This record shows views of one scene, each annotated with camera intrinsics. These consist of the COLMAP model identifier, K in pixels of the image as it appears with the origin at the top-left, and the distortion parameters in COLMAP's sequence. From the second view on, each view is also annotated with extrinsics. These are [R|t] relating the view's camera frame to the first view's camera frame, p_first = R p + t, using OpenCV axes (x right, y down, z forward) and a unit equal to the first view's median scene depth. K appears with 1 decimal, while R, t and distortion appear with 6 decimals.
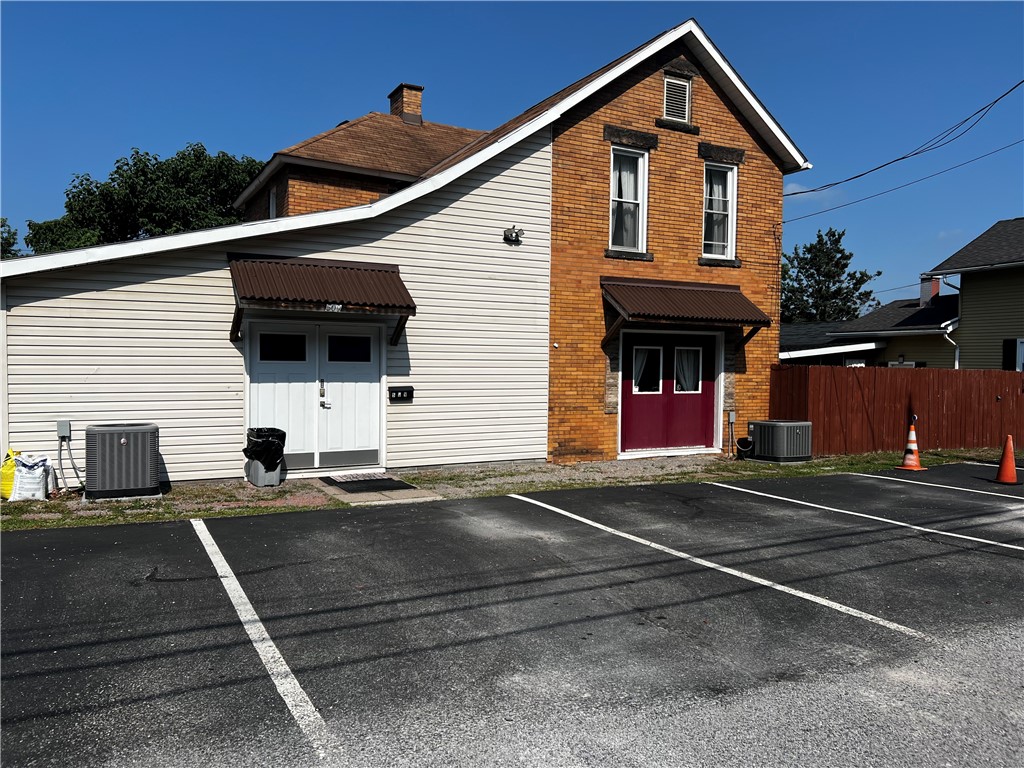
lens RADIAL K [[774.6, 0, 510.8], [0, 774.6, 385.4], [0, 0, 1]] dist [0.071575, -0.072659]
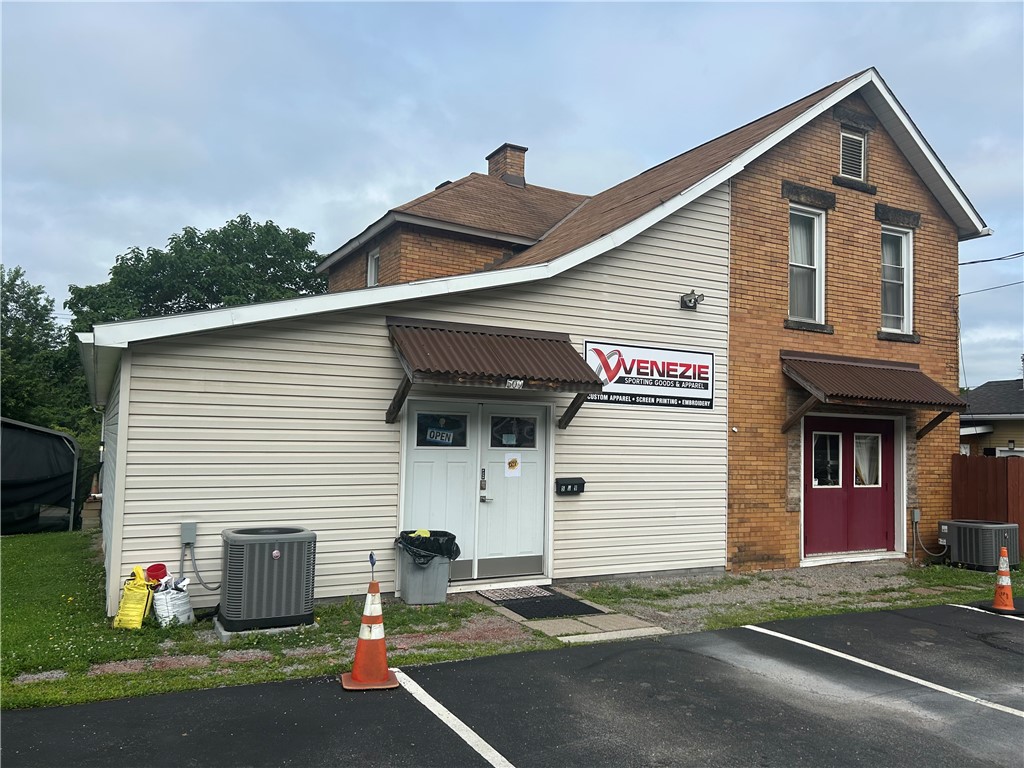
lens RADIAL K [[758.5, 0, 514.3], [0, 758.5, 386.4], [0, 0, 1]] dist [0.057256, -0.011395]
pose [[0.999857, 0.015714, 0.006292, -0.183878], [-0.015079, 0.995769, -0.090645, -0.019438], [-0.007690, 0.090537, 0.995863, 0.161448]]
